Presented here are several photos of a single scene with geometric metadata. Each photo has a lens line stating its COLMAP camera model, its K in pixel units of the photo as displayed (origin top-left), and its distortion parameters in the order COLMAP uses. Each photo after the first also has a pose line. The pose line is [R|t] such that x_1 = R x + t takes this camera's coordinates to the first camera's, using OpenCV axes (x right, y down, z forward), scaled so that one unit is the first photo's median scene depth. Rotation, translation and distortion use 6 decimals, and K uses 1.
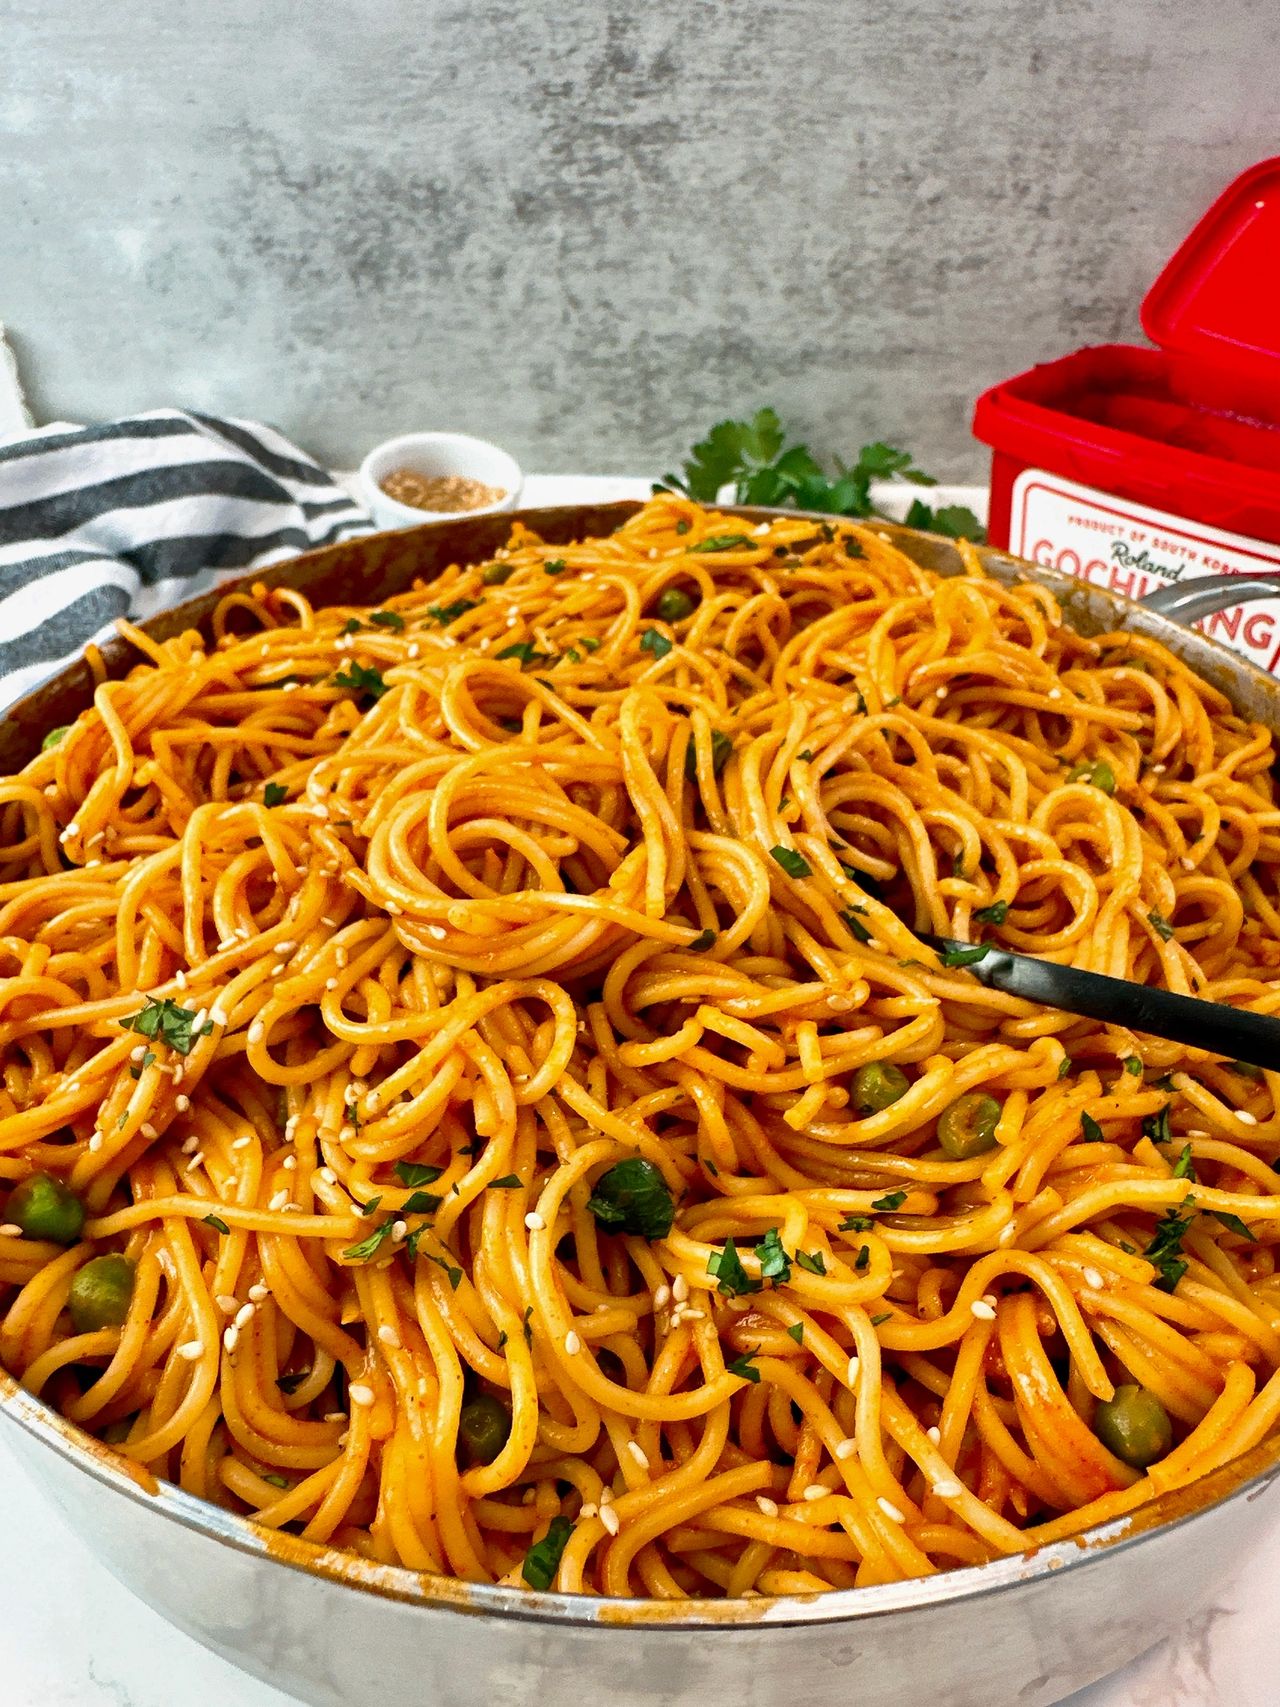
lens RADIAL K [[1219.3, 0, 630.1], [0, 1219.3, 856.5], [0, 0, 1]] dist [-0.017049, 0.007952]
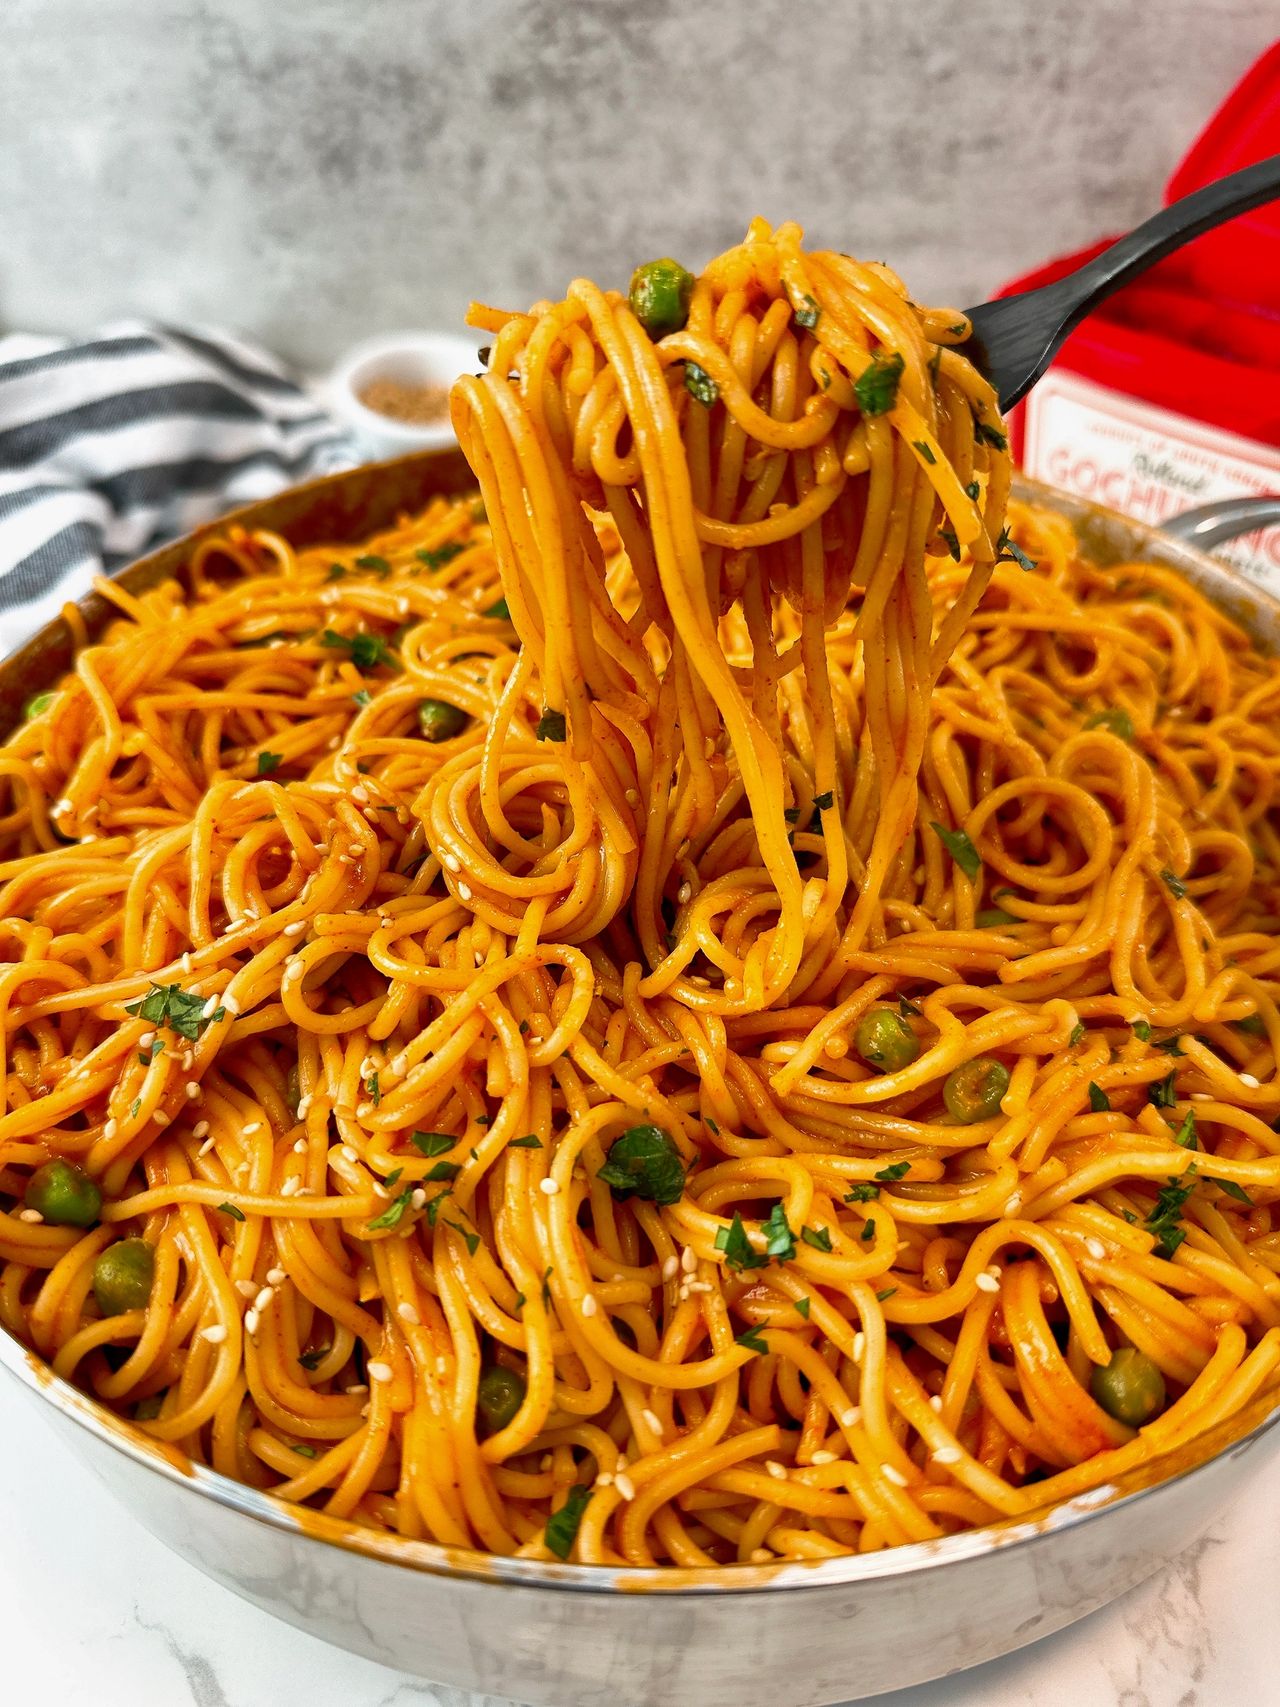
lens RADIAL K [[1283.0, 0, 623.4], [0, 1283.0, 866.5], [0, 0, 1]] dist [-0.034038, -0.015624]
pose [[0.999764, -0.020236, -0.007905, 0.000643], [0.020839, 0.996114, 0.085574, -0.039530], [0.006142, -0.085718, 0.996300, -0.021038]]
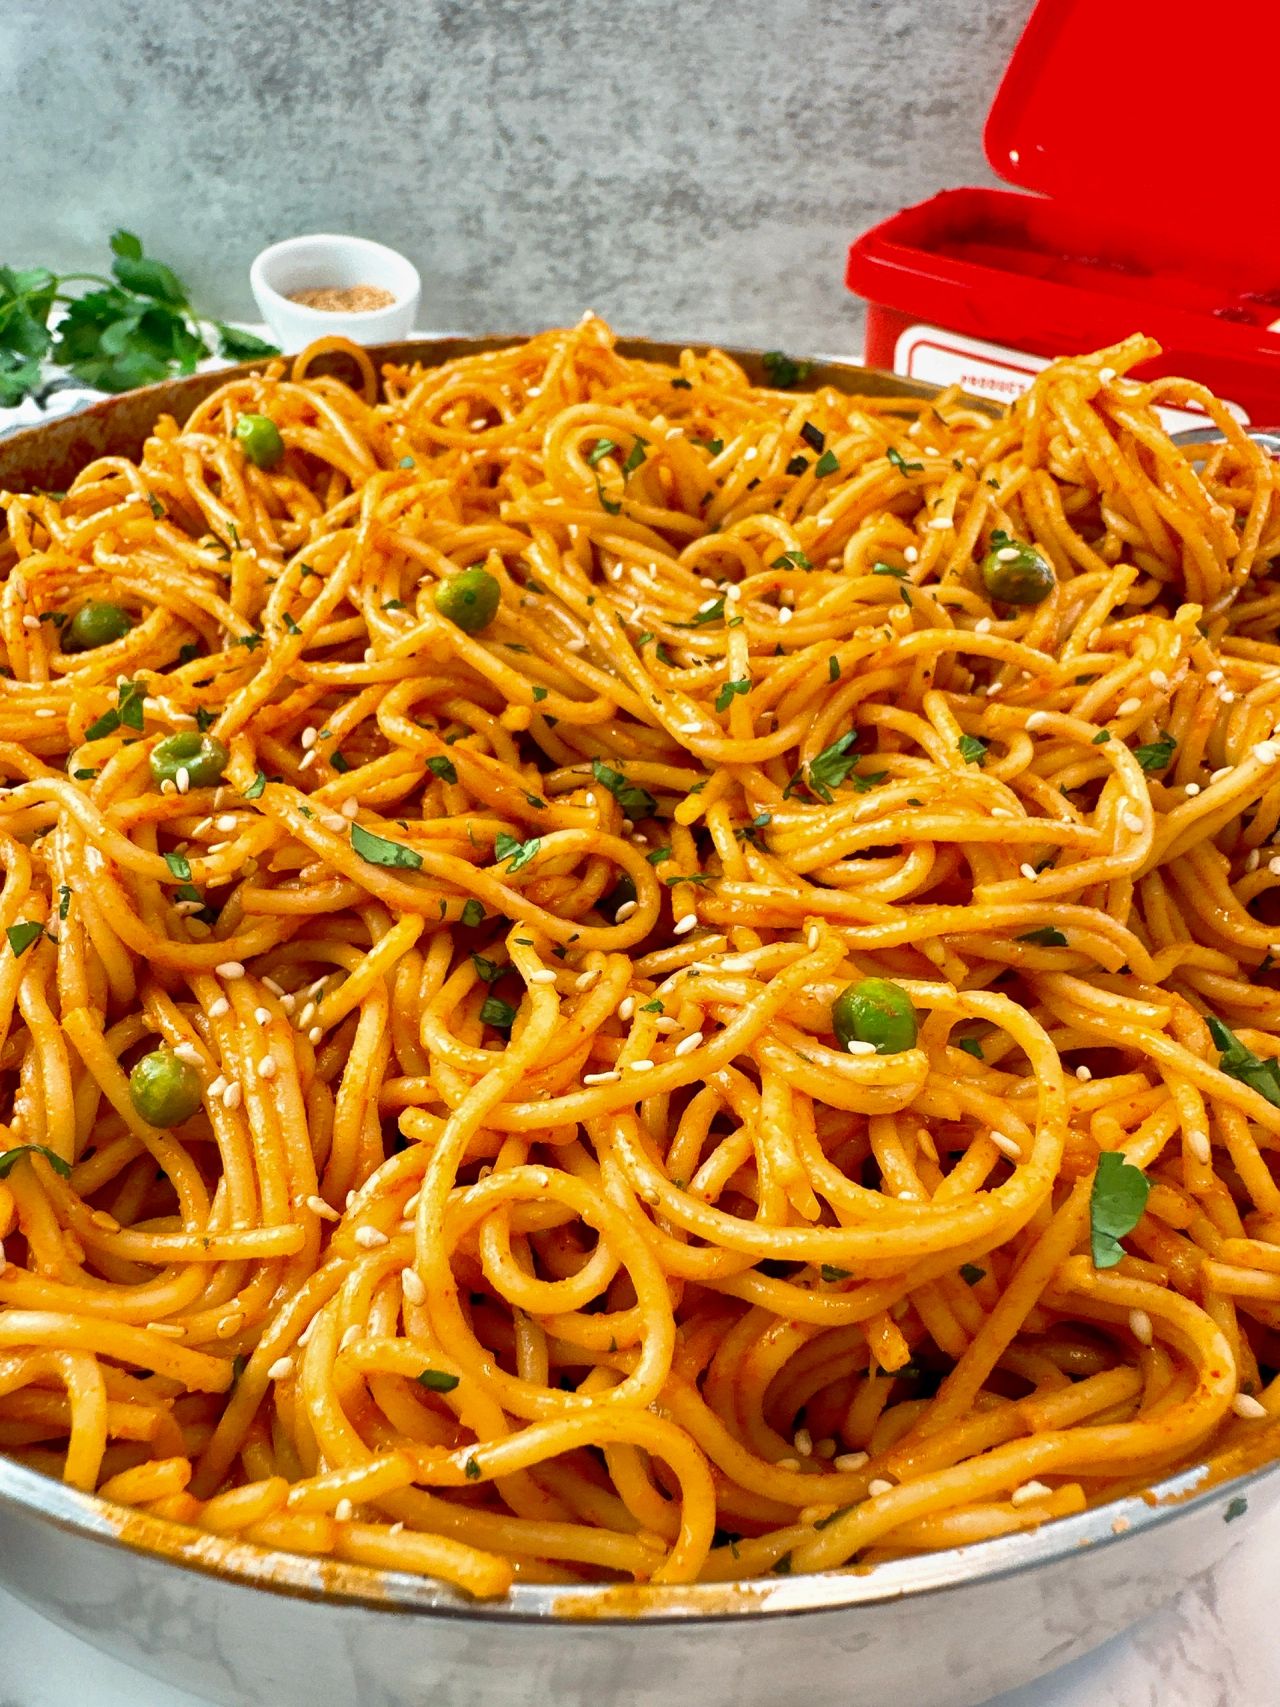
lens RADIAL K [[1219.3, 0, 632.5], [0, 1219.3, 855.4], [0, 0, 1]] dist [-0.017049, 0.007952]
pose [[0.997885, 0.006160, 0.064714, -0.012136], [-0.010040, 0.998160, 0.059795, 0.039876], [-0.064226, -0.060318, 0.996111, 0.104395]]
